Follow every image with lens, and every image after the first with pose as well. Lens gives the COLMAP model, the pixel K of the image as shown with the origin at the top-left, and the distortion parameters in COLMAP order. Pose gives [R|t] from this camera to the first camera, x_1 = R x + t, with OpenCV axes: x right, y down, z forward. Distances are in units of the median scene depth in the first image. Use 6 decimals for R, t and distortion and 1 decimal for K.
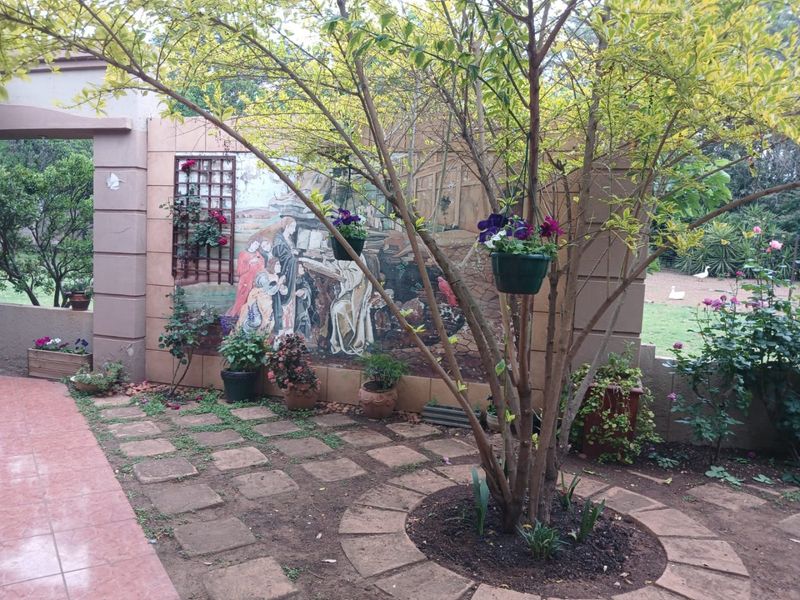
lens RADIAL K [[623.6, 0, 400.0], [0, 623.6, 300.0], [0, 0, 1]] dist [0.023638, -0.002860]
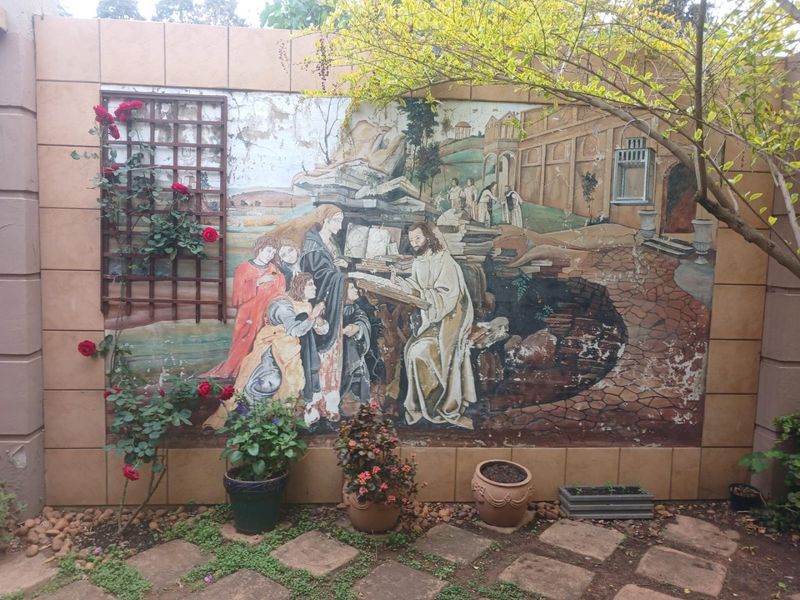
lens RADIAL K [[623.6, 0, 400.0], [0, 623.6, 300.0], [0, 0, 1]] dist [0.023638, -0.002860]
pose [[0.937682, -0.049007, 0.344022, -0.319816], [0.045833, 0.998798, 0.017356, -0.048588], [-0.344459, -0.000507, 0.938801, 0.411346]]
